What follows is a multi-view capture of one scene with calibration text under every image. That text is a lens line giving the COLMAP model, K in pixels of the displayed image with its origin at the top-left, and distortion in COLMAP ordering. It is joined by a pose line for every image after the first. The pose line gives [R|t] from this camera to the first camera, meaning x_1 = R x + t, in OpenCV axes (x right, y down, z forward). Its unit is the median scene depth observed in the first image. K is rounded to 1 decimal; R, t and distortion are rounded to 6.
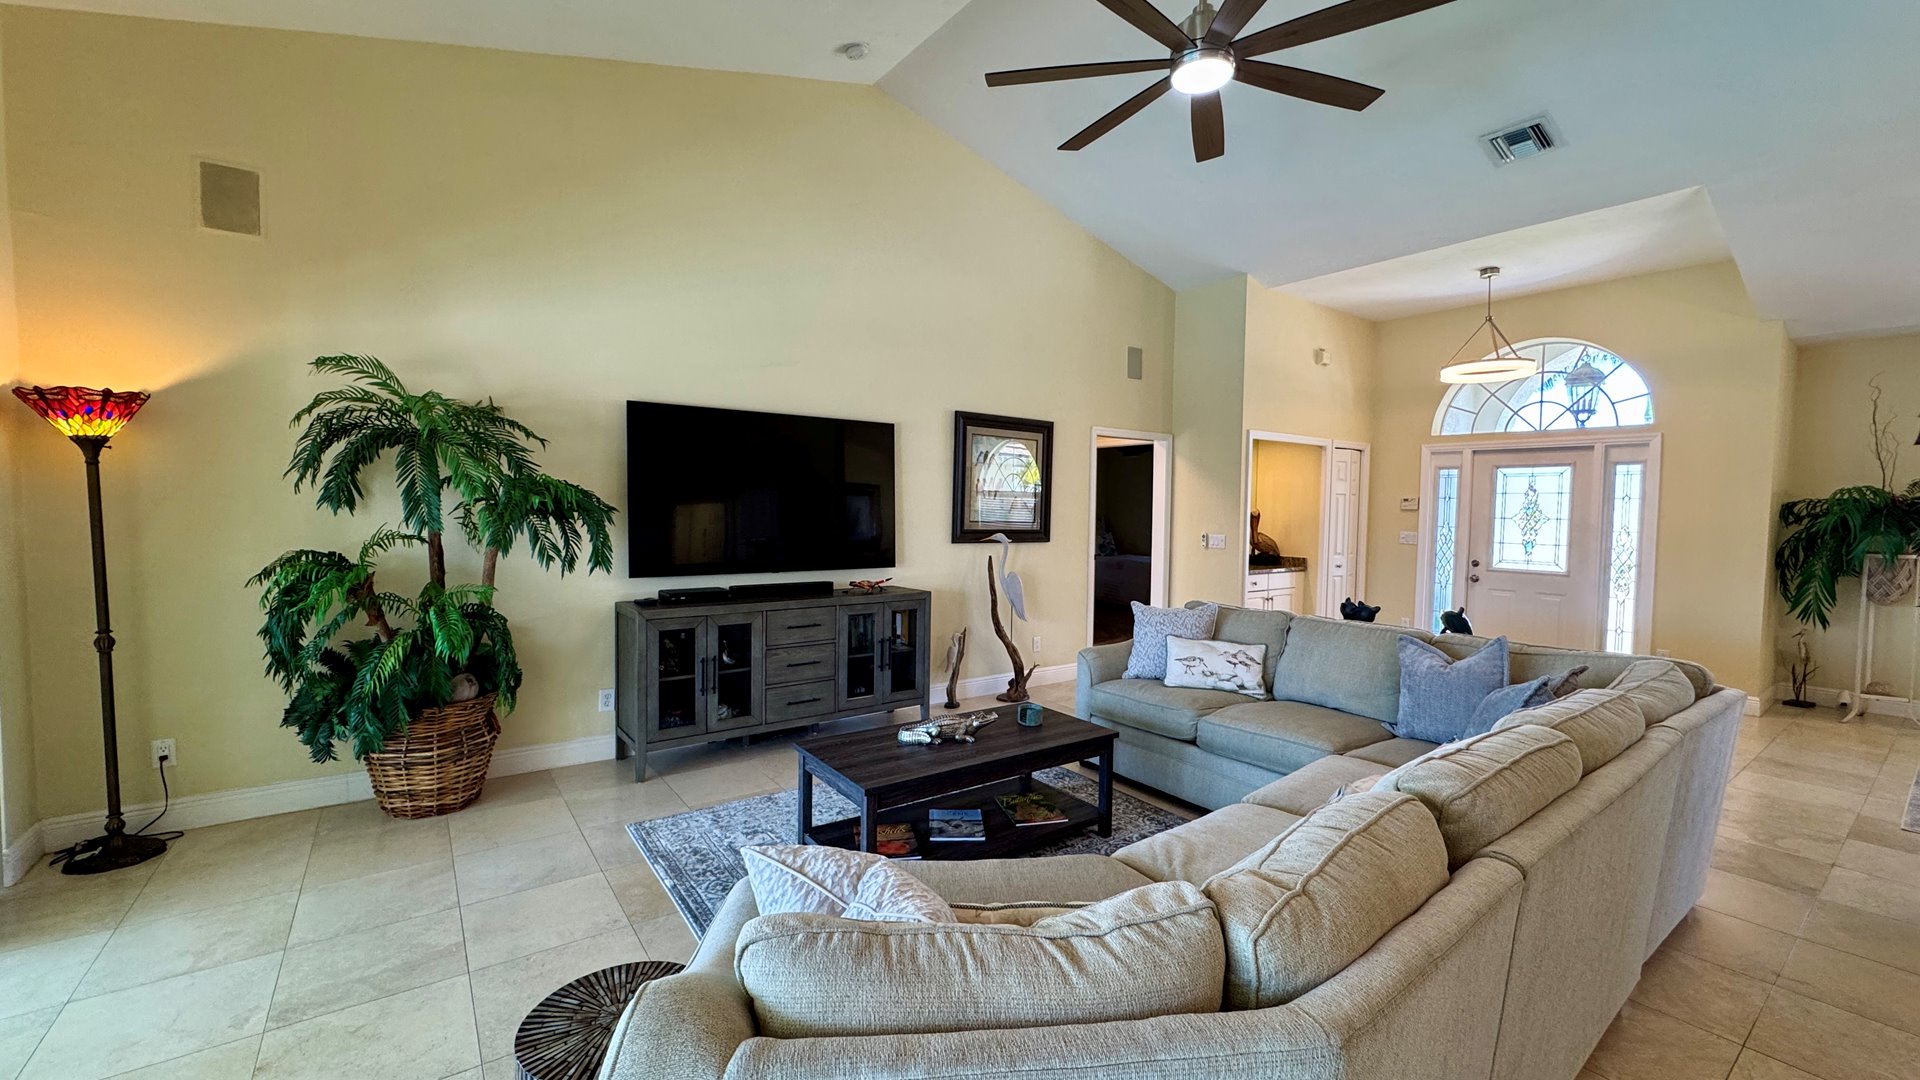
lens RADIAL K [[764.4, 0, 958.1], [0, 764.4, 540.5], [0, 0, 1]] dist [-0.001146, -0.000383]
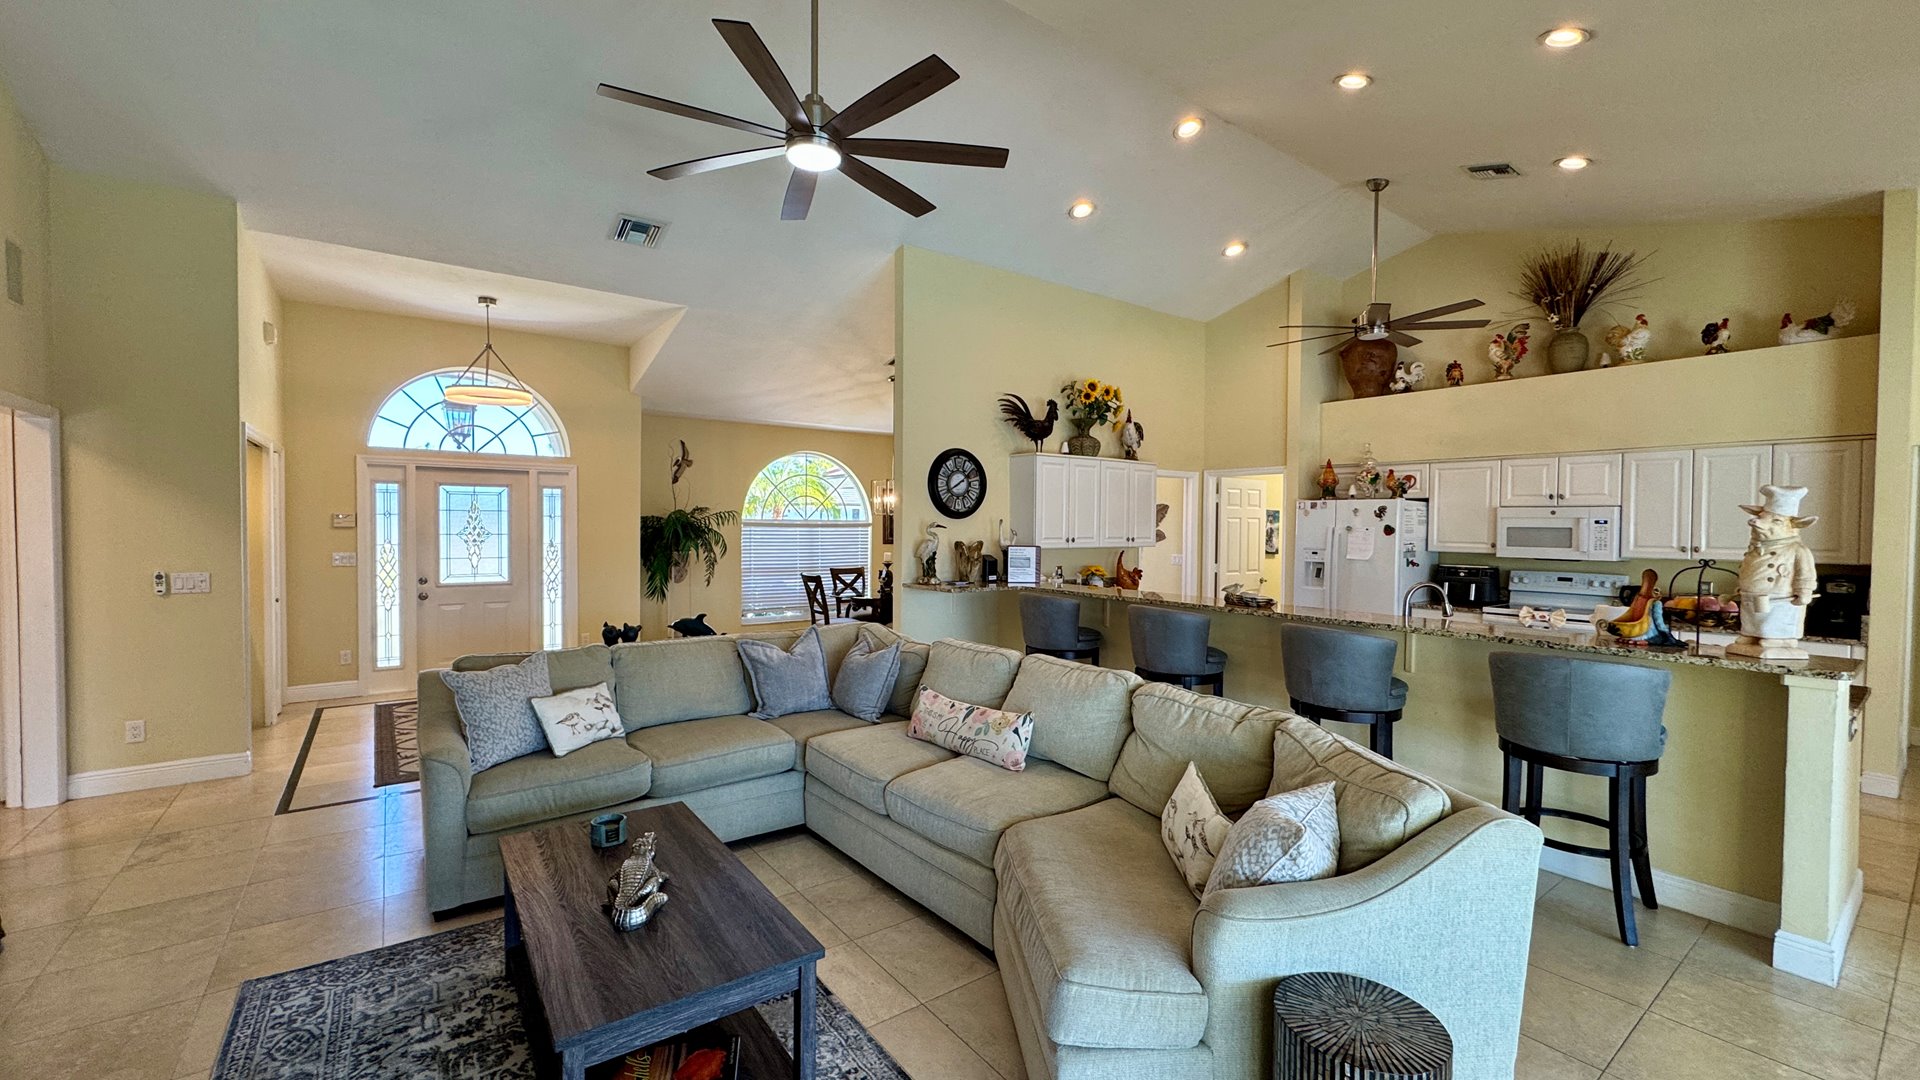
lens RADIAL K [[764.4, 0, 958.1], [0, 764.4, 540.5], [0, 0, 1]] dist [-0.001146, -0.000383]
pose [[-0.014632, -0.037815, 0.999178, -0.372761], [0.036659, 0.998592, 0.038330, -0.040803], [-0.999221, 0.037190, -0.013225, 0.381280]]
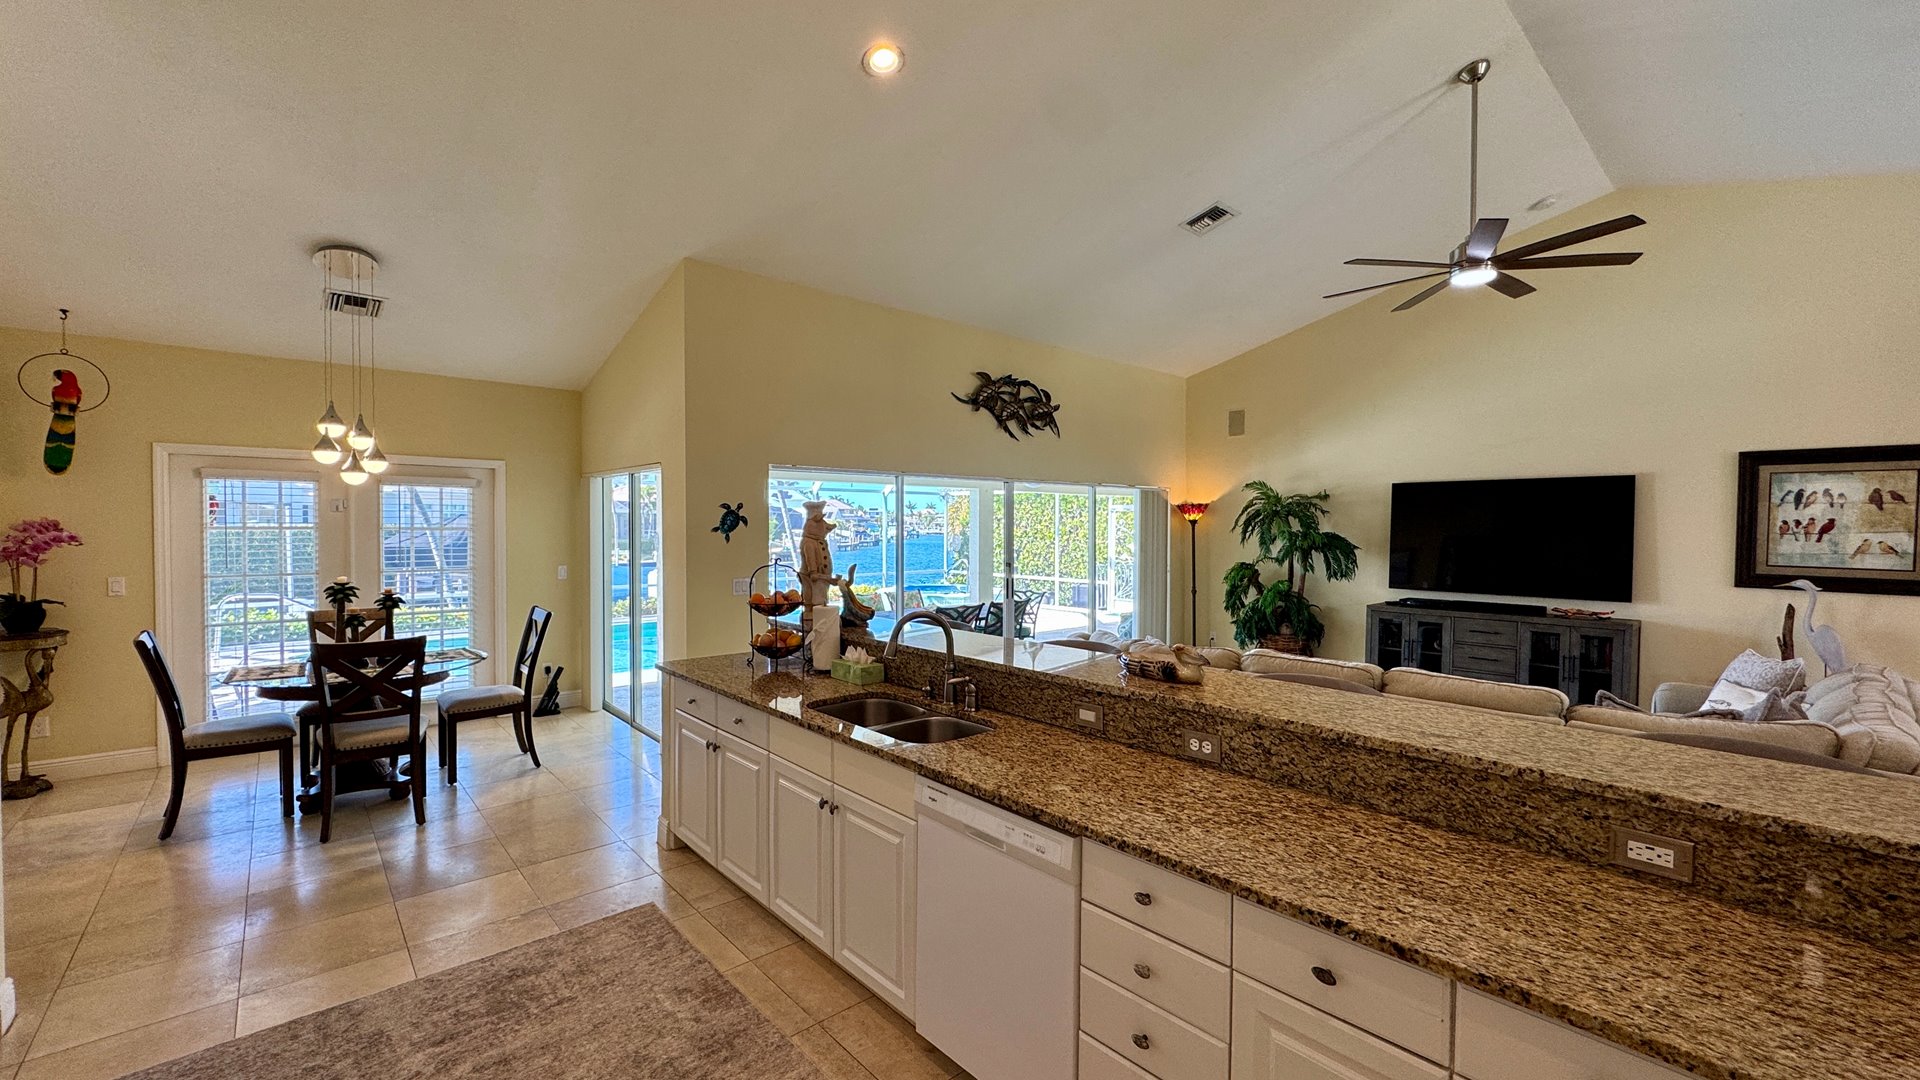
lens RADIAL K [[764.4, 0, 958.1], [0, 764.4, 540.5], [0, 0, 1]] dist [-0.001146, -0.000383]
pose [[0.101562, 0.007268, -0.994803, 0.831424], [-0.045262, 0.998972, 0.002678, -0.012556], [0.993799, 0.044755, 0.101787, -0.091097]]
